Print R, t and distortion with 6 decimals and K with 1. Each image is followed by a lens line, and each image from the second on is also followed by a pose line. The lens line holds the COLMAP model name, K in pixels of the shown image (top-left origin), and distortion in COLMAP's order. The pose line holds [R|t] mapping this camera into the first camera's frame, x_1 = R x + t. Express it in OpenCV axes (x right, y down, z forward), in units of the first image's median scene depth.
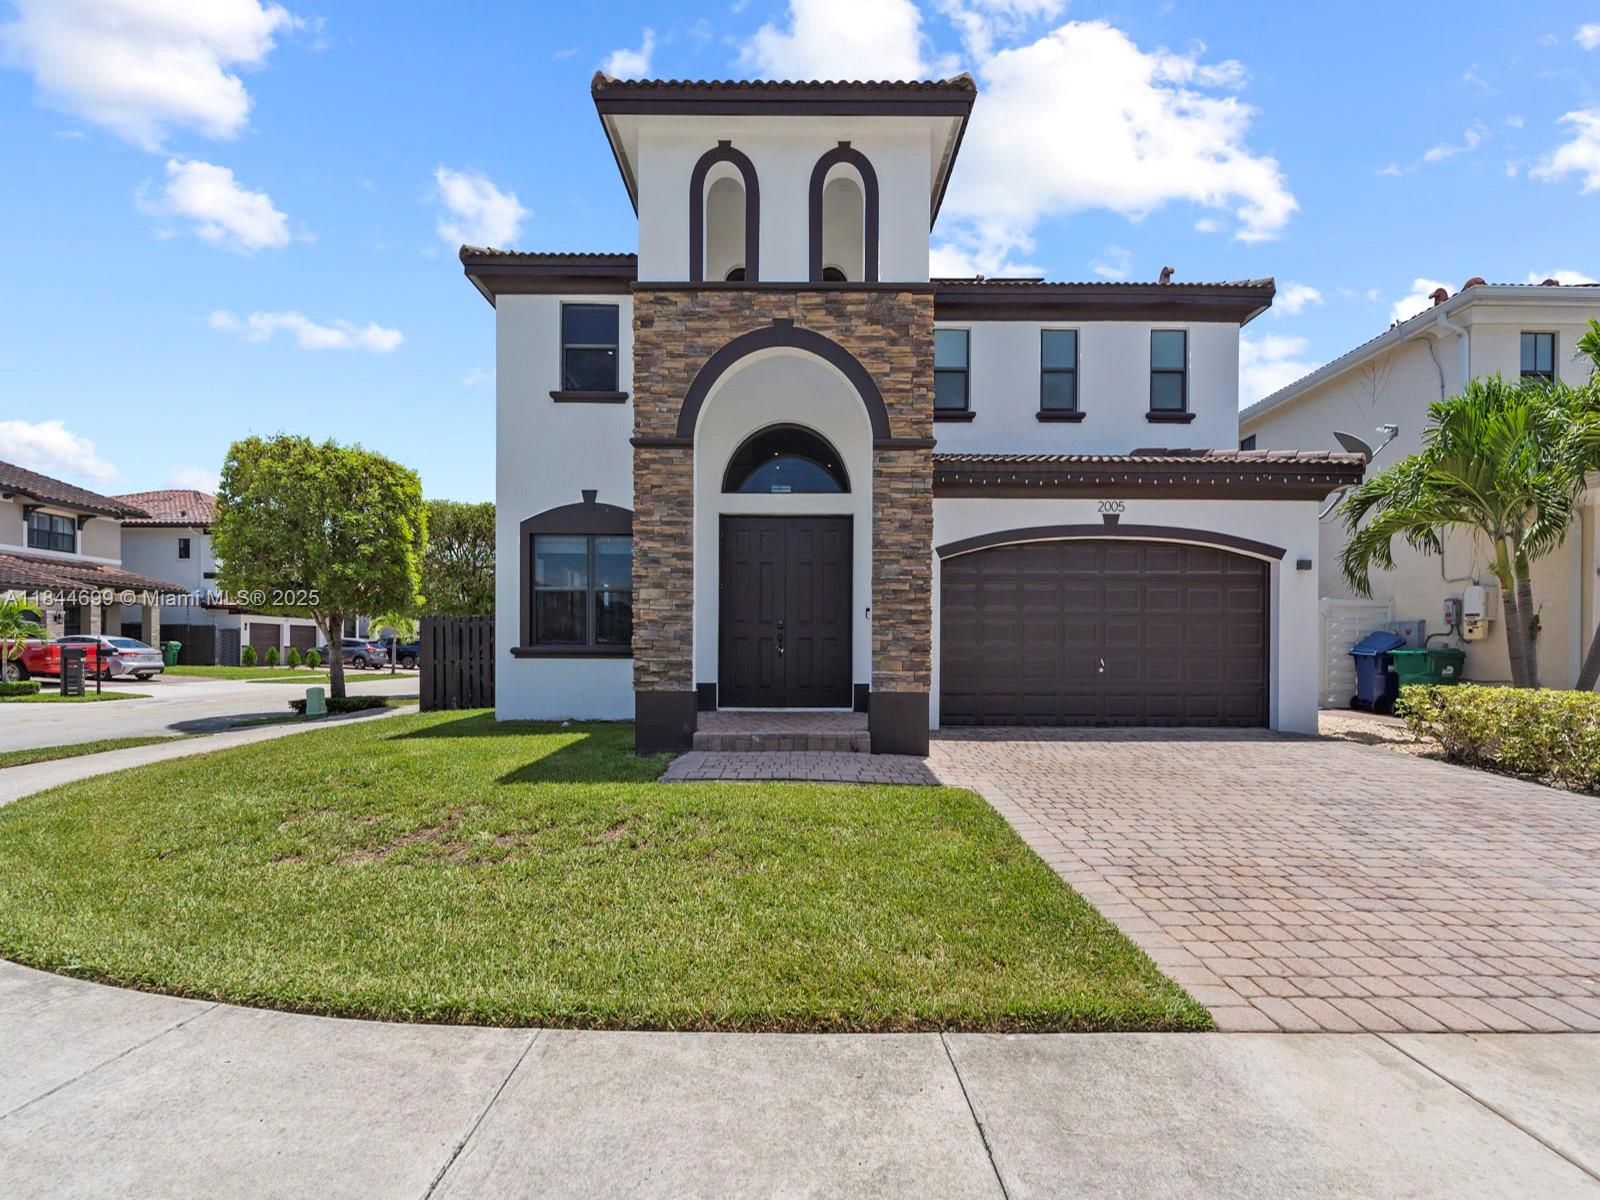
lens RADIAL K [[649.9, 0, 776.1], [0, 649.9, 633.5], [0, 0, 1]] dist [0.001088, -0.000349]
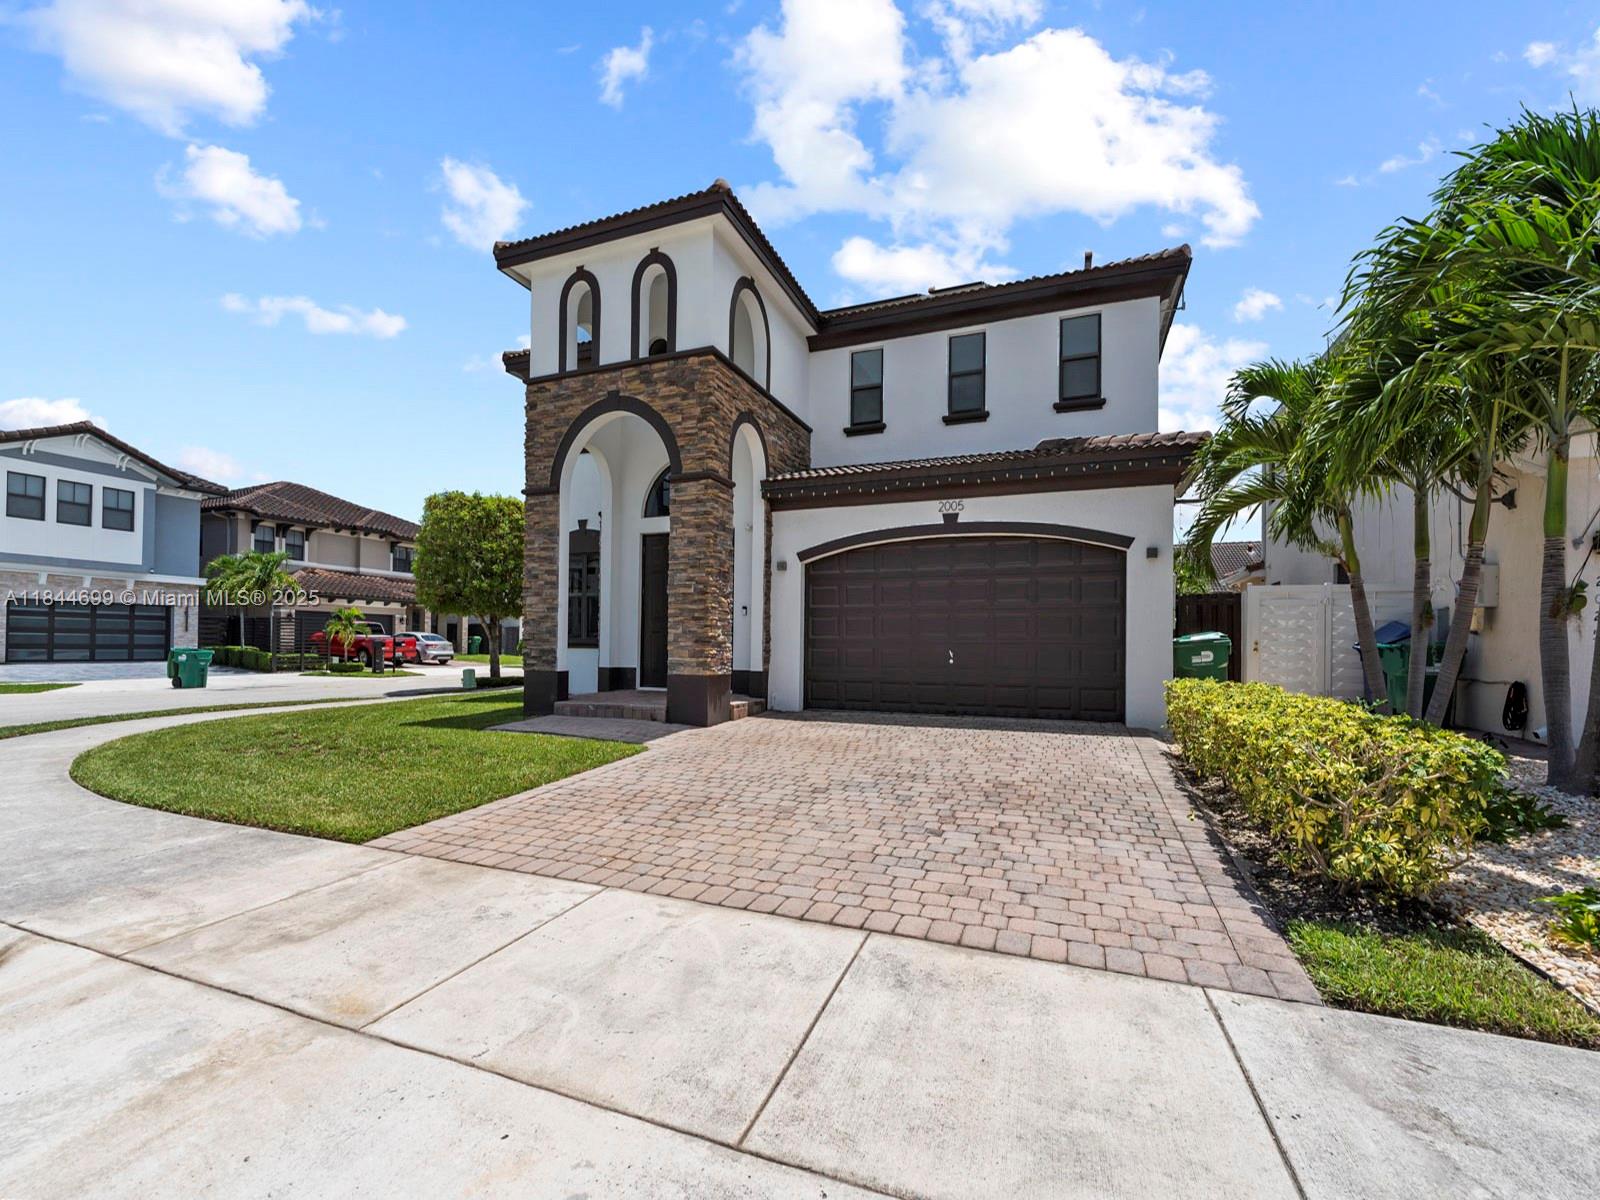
lens RADIAL K [[650.8, 0, 796.0], [0, 650.8, 612.3], [0, 0, 1]] dist [-0.001085, -0.000031]
pose [[0.933217, -0.014723, -0.359012, 0.821388], [0.005892, 0.999653, -0.025681, 0.003601], [0.359265, 0.021850, 0.932980, -0.092467]]
